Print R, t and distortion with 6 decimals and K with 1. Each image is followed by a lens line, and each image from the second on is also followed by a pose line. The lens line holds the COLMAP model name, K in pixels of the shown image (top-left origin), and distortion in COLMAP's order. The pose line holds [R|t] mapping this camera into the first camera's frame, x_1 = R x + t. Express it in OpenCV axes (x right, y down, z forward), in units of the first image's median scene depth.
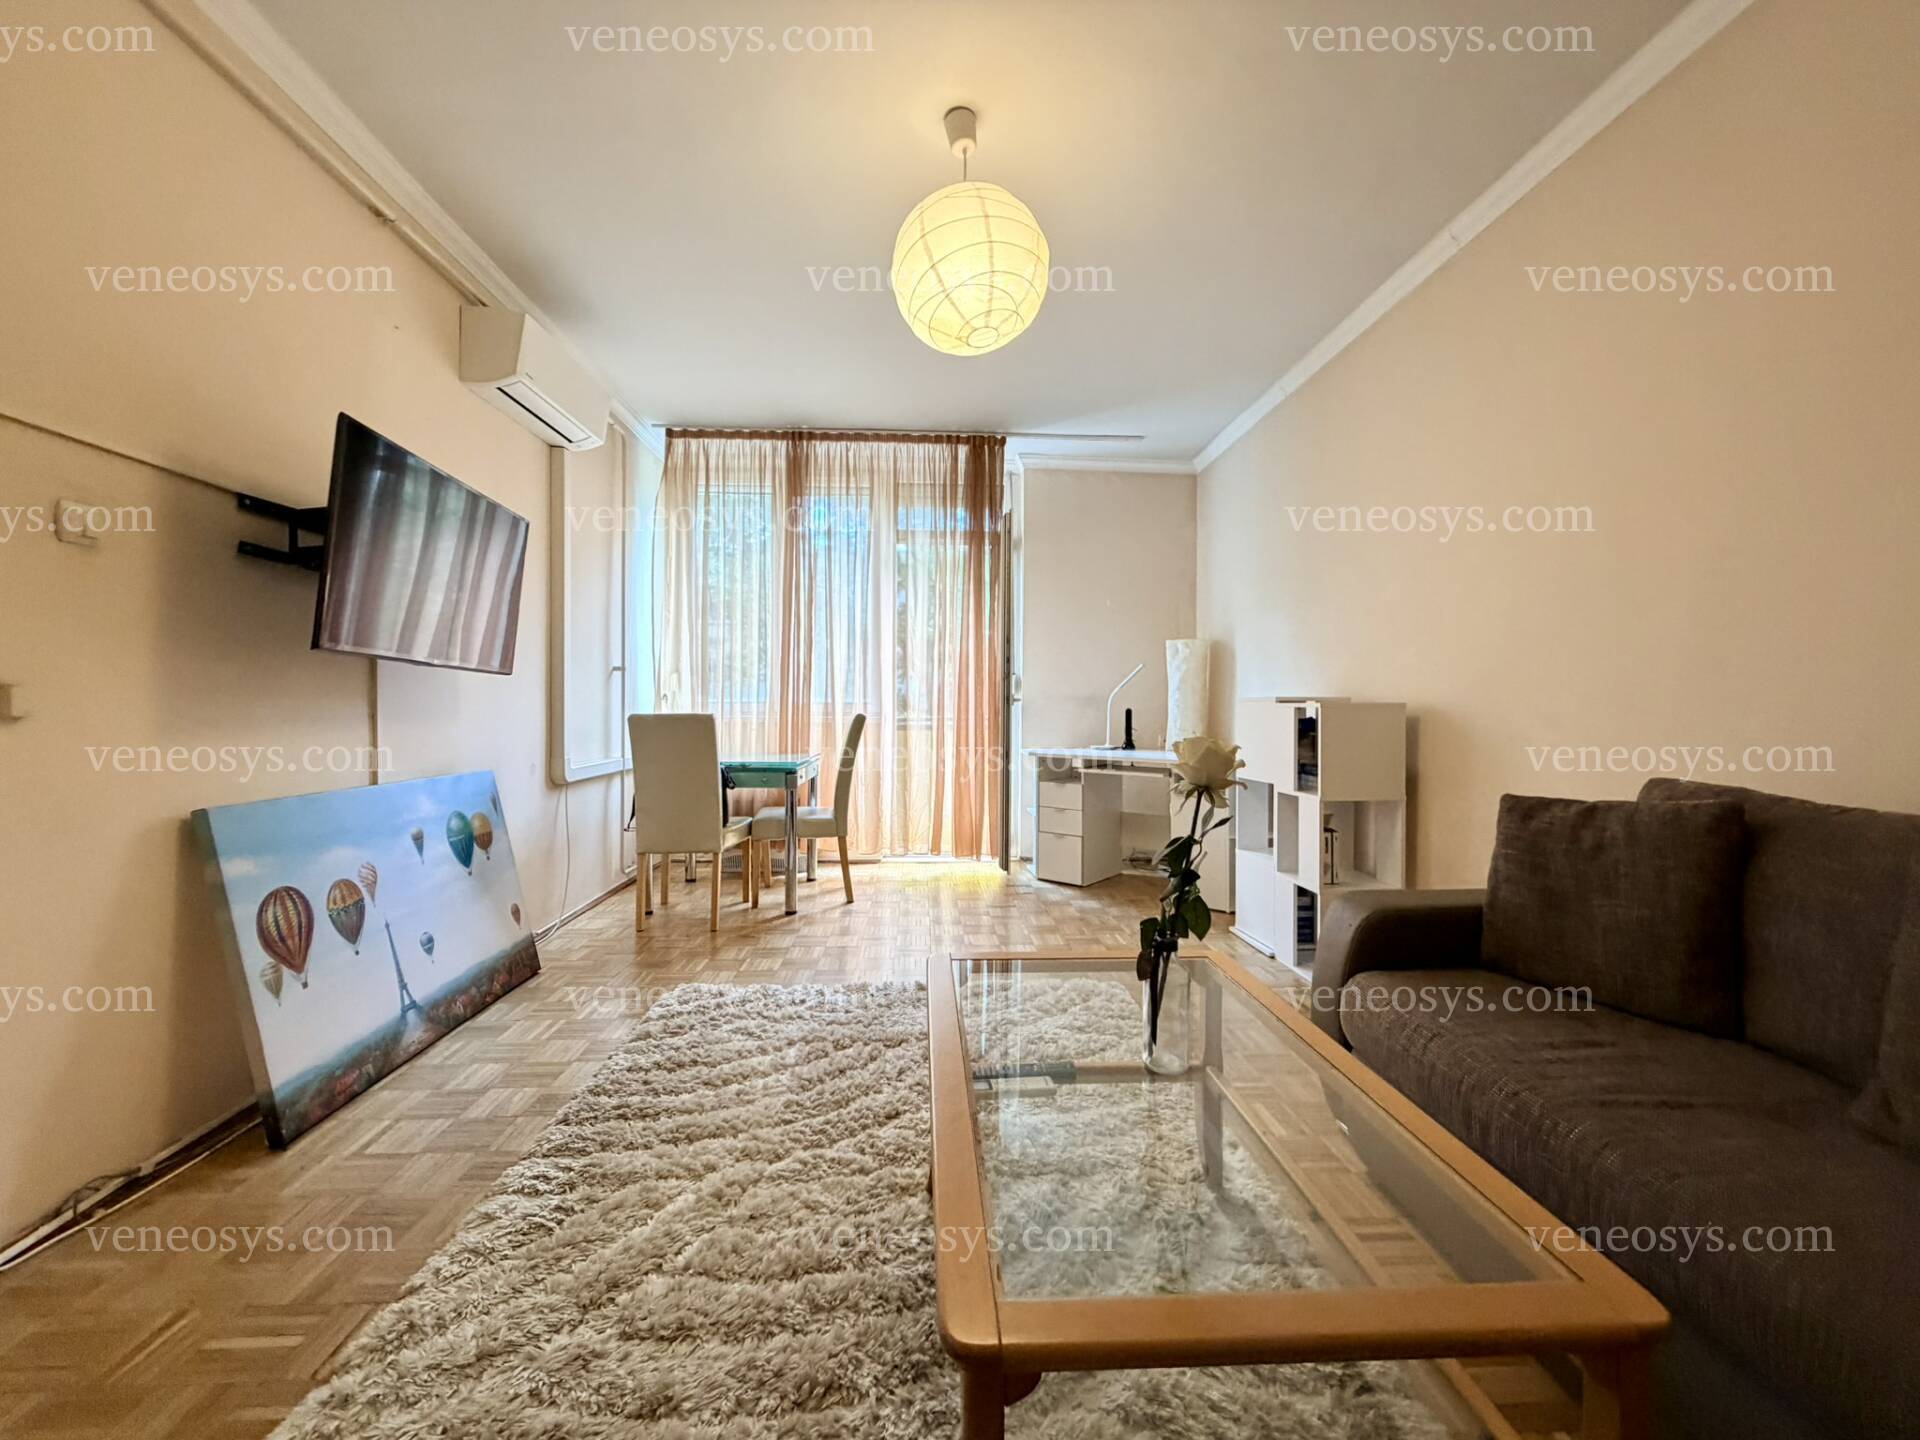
lens RADIAL K [[777.5, 0, 954.8], [0, 777.5, 718.1], [0, 0, 1]] dist [-0.008194, 0.001545]
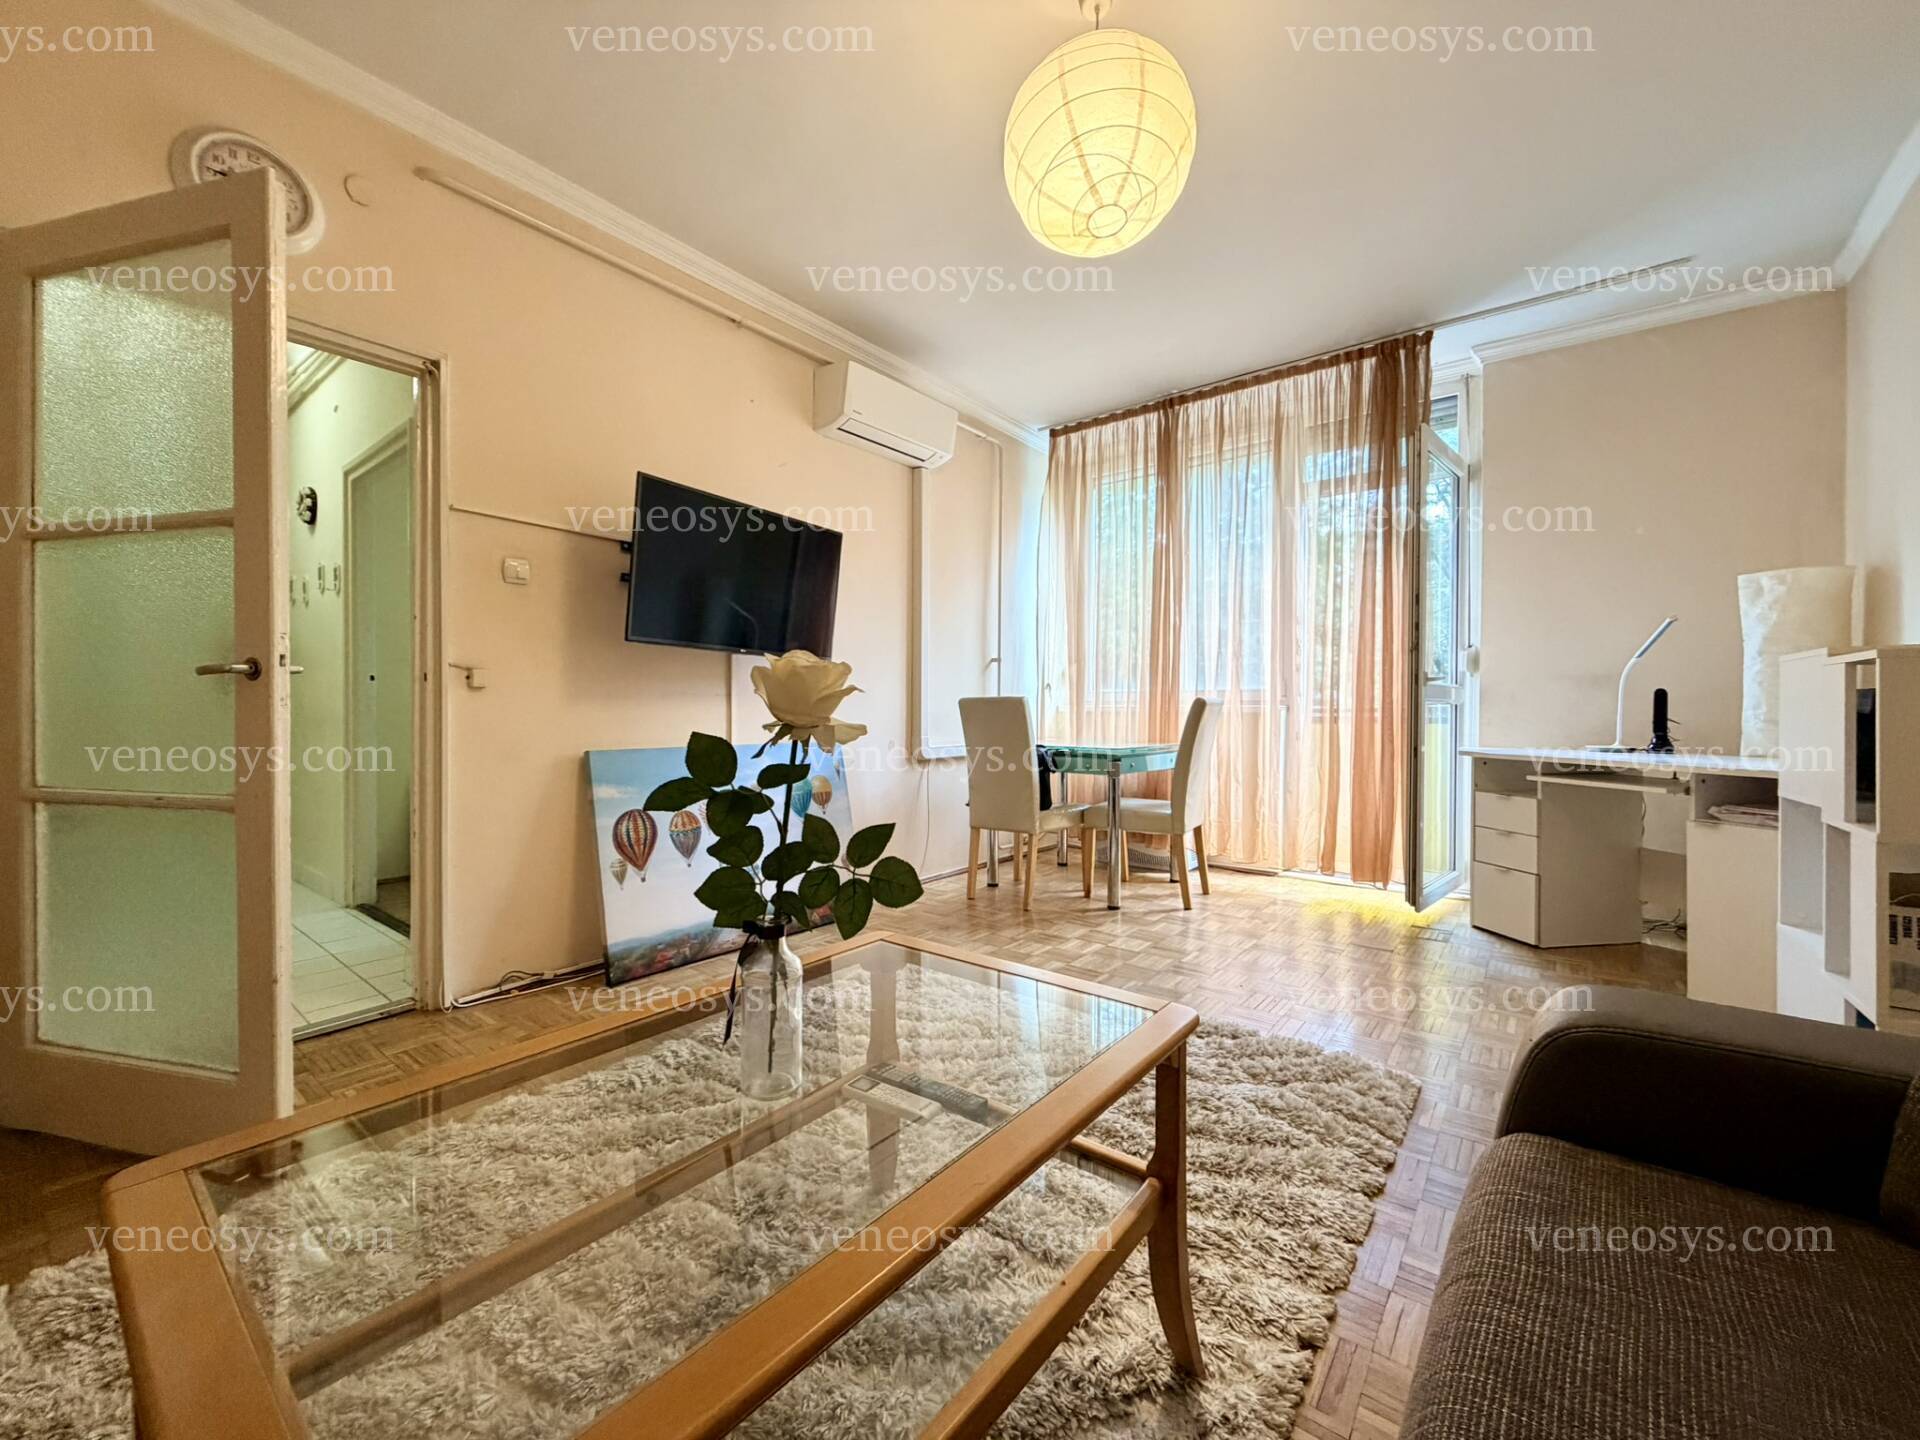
lens RADIAL K [[777.5, 0, 946.7], [0, 777.5, 717.6], [0, 0, 1]] dist [-0.008194, 0.001545]
pose [[0.738765, 0.002658, -0.673957, 0.339188], [-0.009003, 0.999942, -0.005925, 0.032112], [0.673902, 0.010445, 0.738746, 0.202024]]
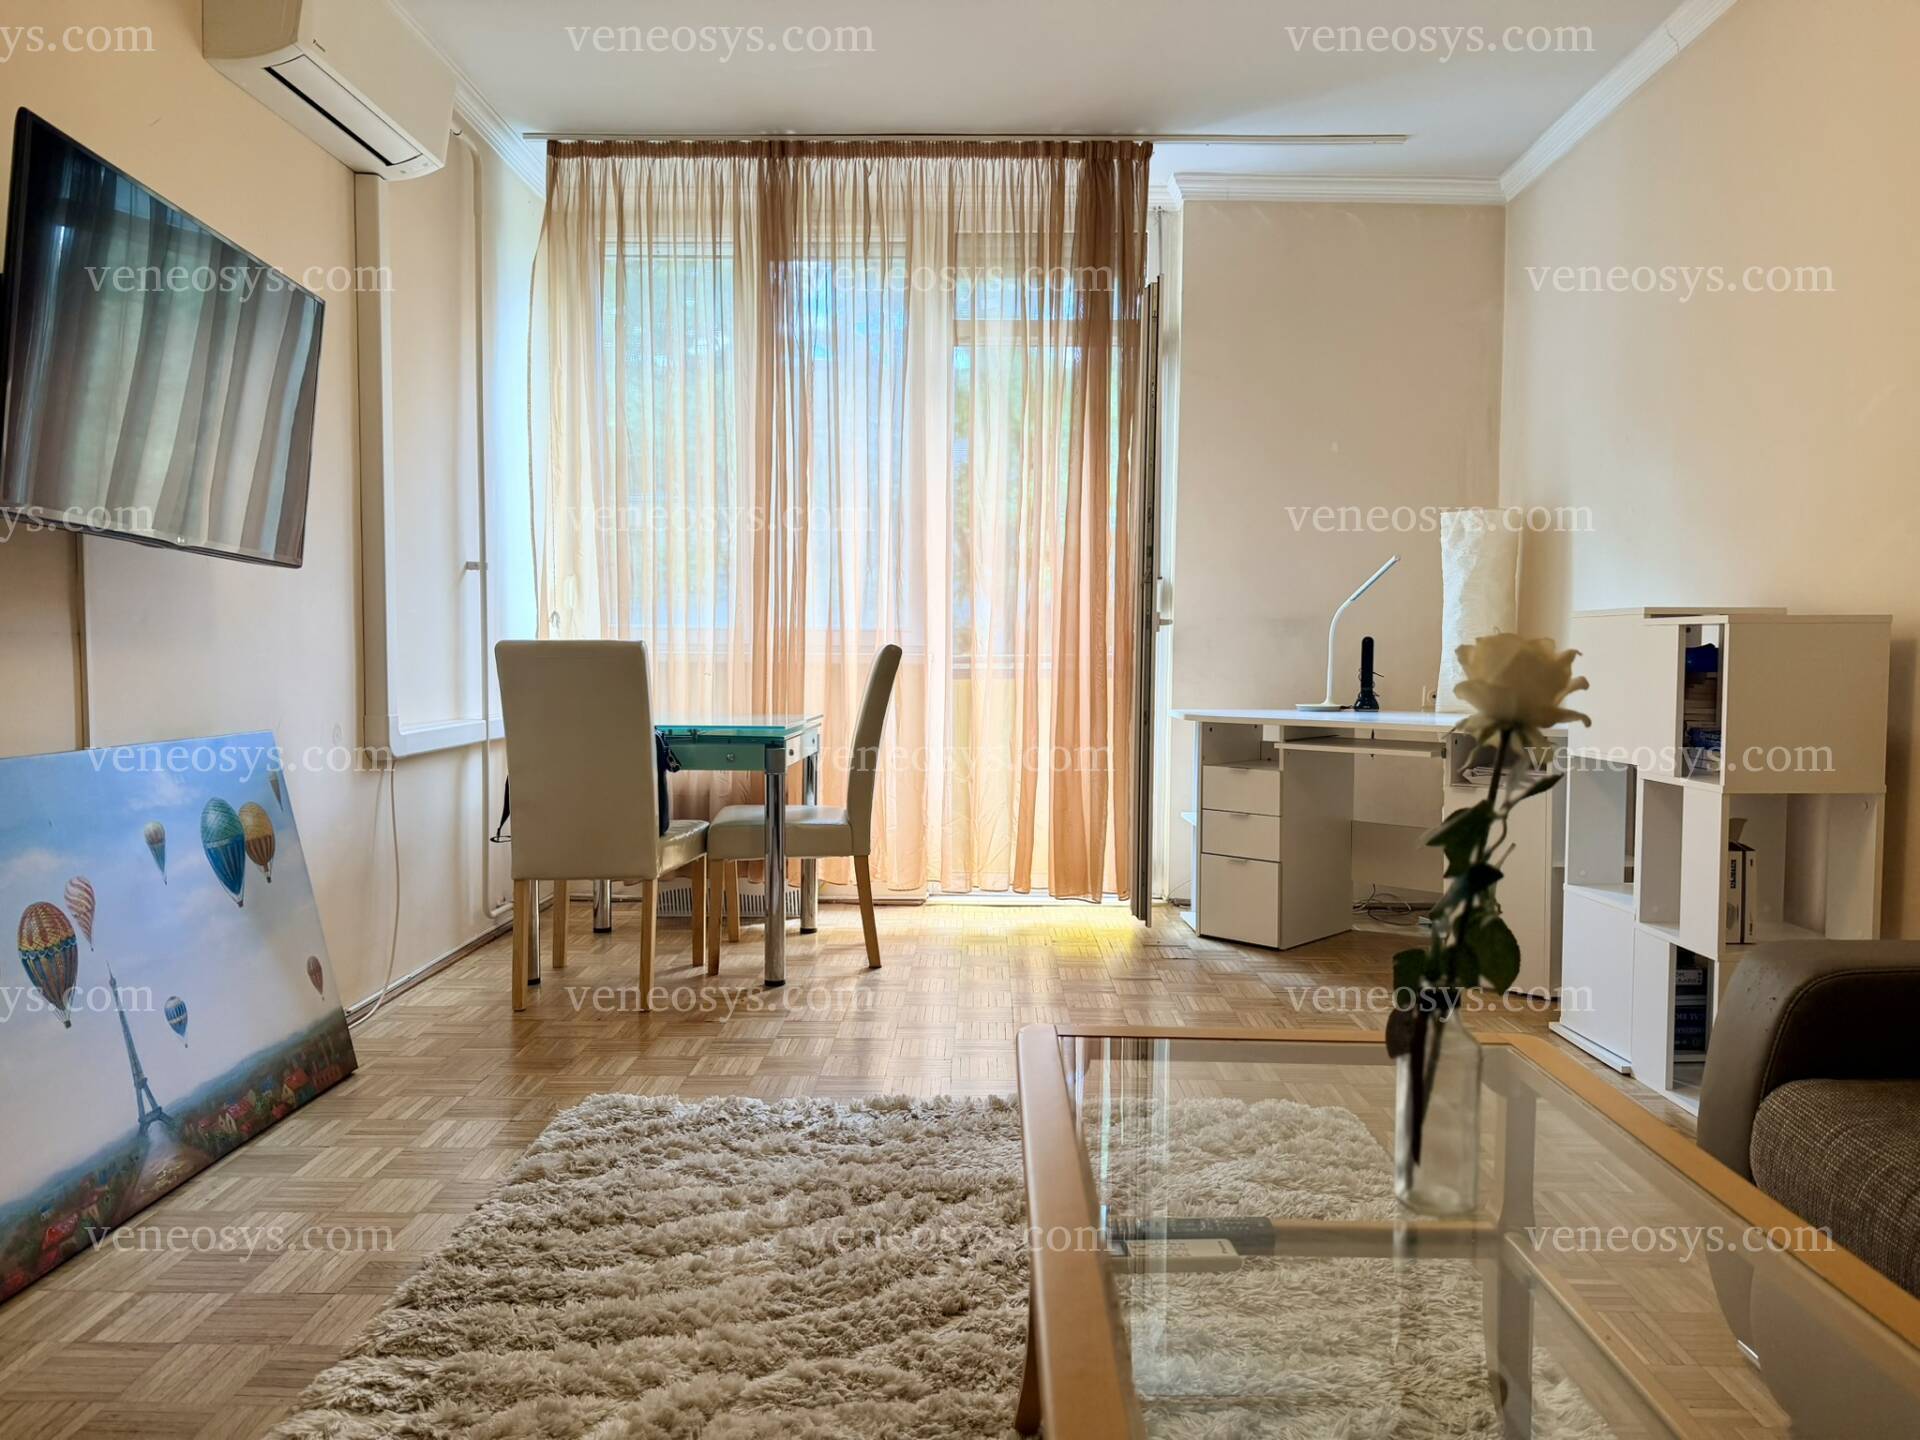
lens RADIAL K [[1373.1, 0, 961.5], [0, 1373.1, 738.5], [0, 0, 1]] dist [0.039941, -0.057566]
pose [[0.997900, 0.003943, -0.064654, -0.005809], [-0.000748, 0.998780, 0.049373, 0.019000], [0.064770, -0.049221, 0.996686, -0.011736]]
